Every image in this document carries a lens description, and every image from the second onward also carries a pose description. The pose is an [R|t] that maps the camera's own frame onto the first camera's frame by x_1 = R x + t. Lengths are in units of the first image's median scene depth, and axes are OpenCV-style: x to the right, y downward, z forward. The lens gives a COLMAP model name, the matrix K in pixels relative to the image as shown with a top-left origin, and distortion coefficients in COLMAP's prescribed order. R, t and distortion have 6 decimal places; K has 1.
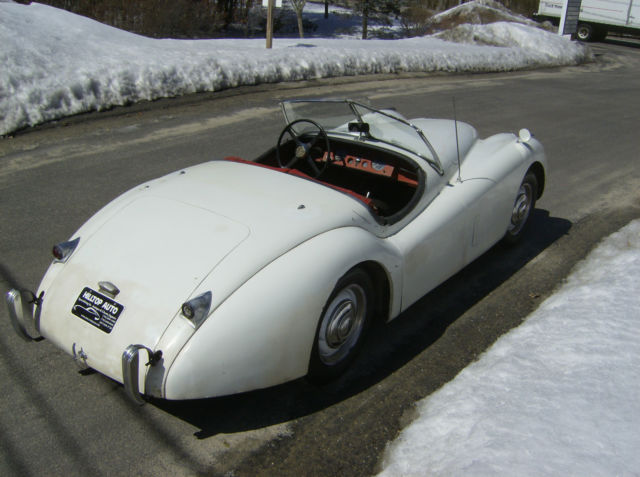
lens RADIAL K [[713.1, 0, 320.4], [0, 713.1, 242.7], [0, 0, 1]] dist [-0.155228, 0.000000]
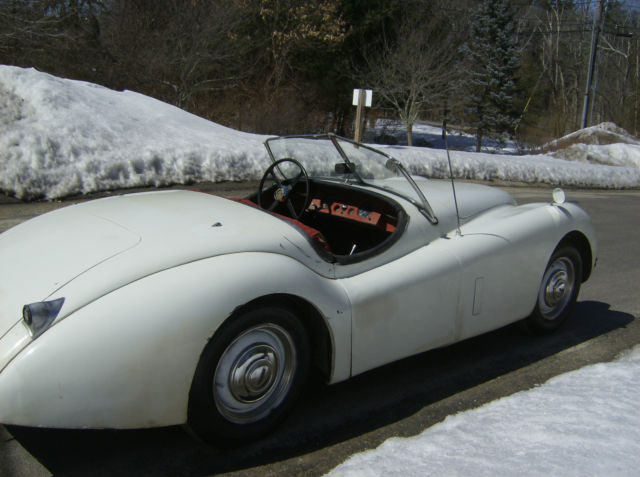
lens RADIAL K [[713.1, 0, 319.8], [0, 713.1, 237.7], [0, 0, 1]] dist [-0.155228, 0.000000]
pose [[0.982019, 0.052450, -0.181349, 0.148676], [-0.084998, 0.980595, -0.176659, 0.062041], [0.168564, 0.188897, 0.967421, 0.131634]]
